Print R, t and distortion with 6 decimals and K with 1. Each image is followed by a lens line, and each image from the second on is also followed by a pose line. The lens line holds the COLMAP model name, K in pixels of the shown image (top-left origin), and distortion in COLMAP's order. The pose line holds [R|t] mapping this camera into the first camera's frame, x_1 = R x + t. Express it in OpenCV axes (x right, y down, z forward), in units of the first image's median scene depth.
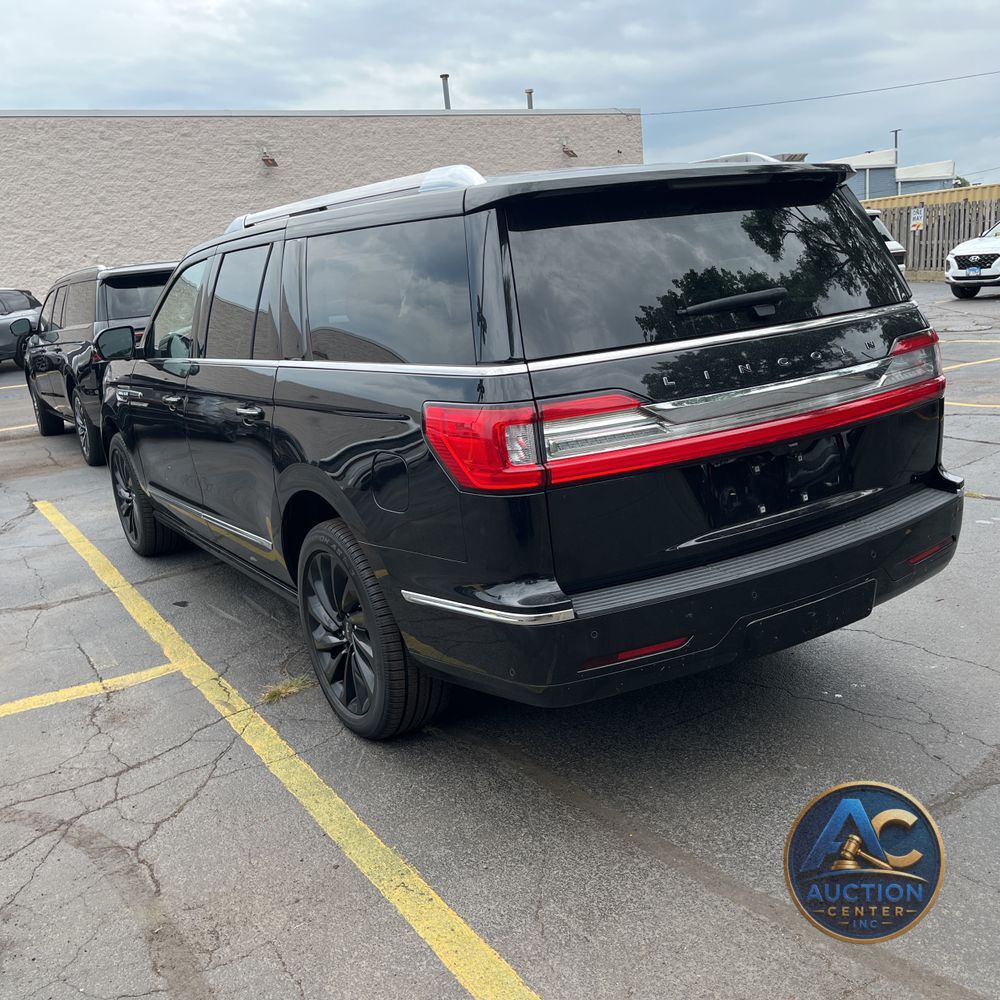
lens RADIAL K [[1018.1, 0, 500.0], [0, 1018.1, 500.0], [0, 0, 1]] dist [0.075782, -0.099062]
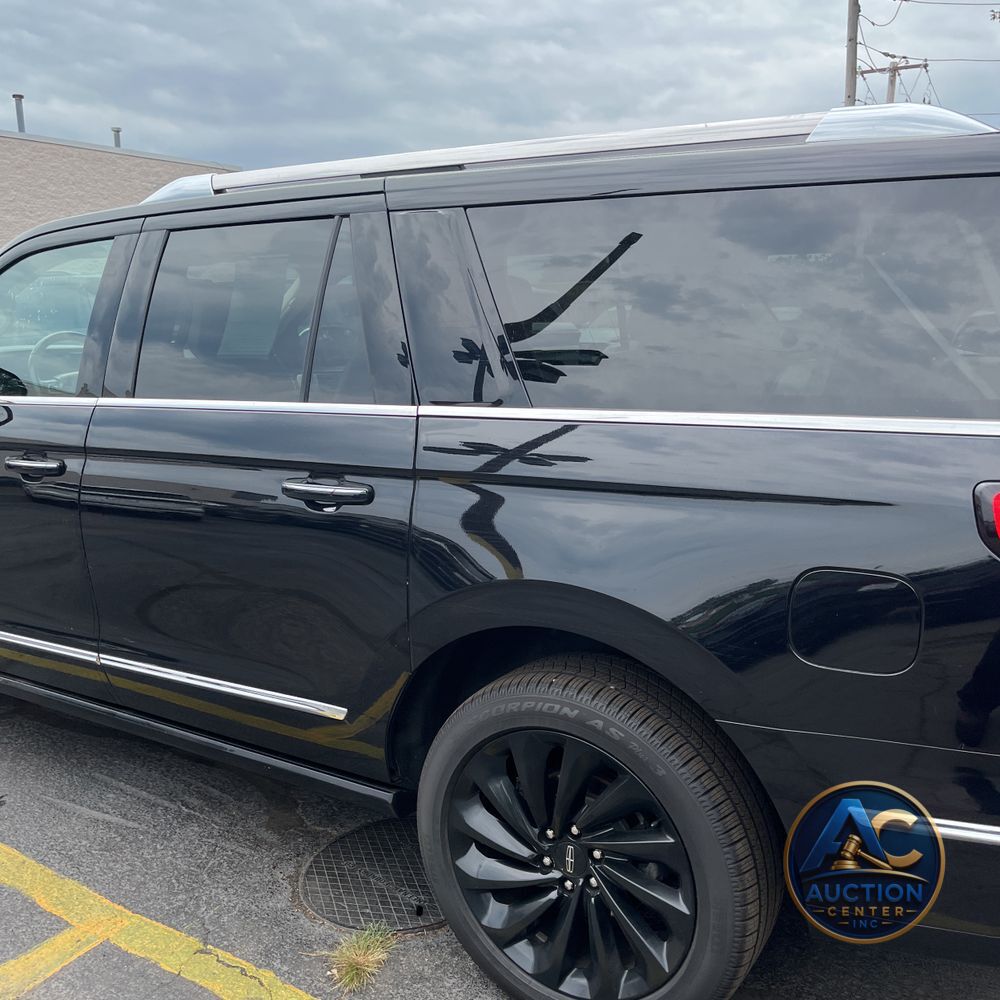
lens RADIAL K [[1017.3, 0, 500.0], [0, 1017.3, 500.0], [0, 0, 1]] dist [0.029350, 0.002812]
pose [[0.905231, 0.003589, 0.424905, -0.354098], [0.024726, 0.997825, -0.061105, -0.036740], [-0.424201, 0.065820, 0.903173, 0.376031]]
